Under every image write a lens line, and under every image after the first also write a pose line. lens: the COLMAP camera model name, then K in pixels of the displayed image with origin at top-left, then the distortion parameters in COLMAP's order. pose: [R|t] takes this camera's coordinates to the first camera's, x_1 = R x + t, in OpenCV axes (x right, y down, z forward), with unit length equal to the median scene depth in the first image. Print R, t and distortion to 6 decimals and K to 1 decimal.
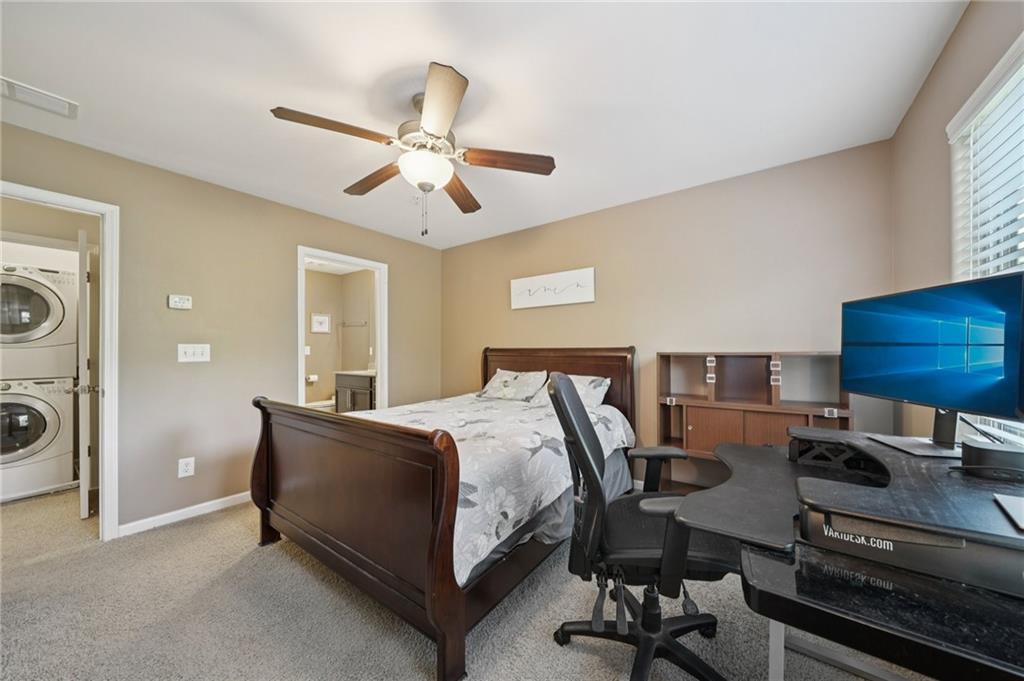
lens RADIAL K [[352.9, 0, 512.9], [0, 352.9, 349.9], [0, 0, 1]] dist [-0.003199, 0.000204]
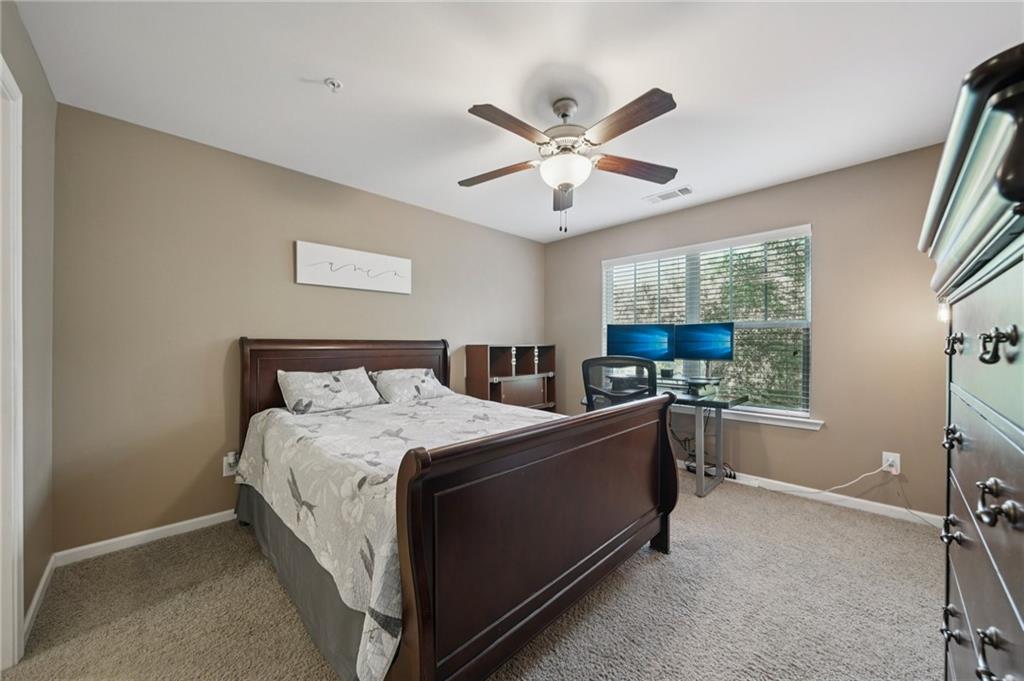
lens RADIAL K [[372.0, 0, 512.0], [0, 372.0, 340.5], [0, 0, 1]] dist [-0.000750, -0.000032]
pose [[0.163401, 0.009120, 0.986518, -1.025078], [-0.005620, 0.999950, -0.008313, 0.001885], [-0.986544, -0.004186, 0.163444, 0.735595]]
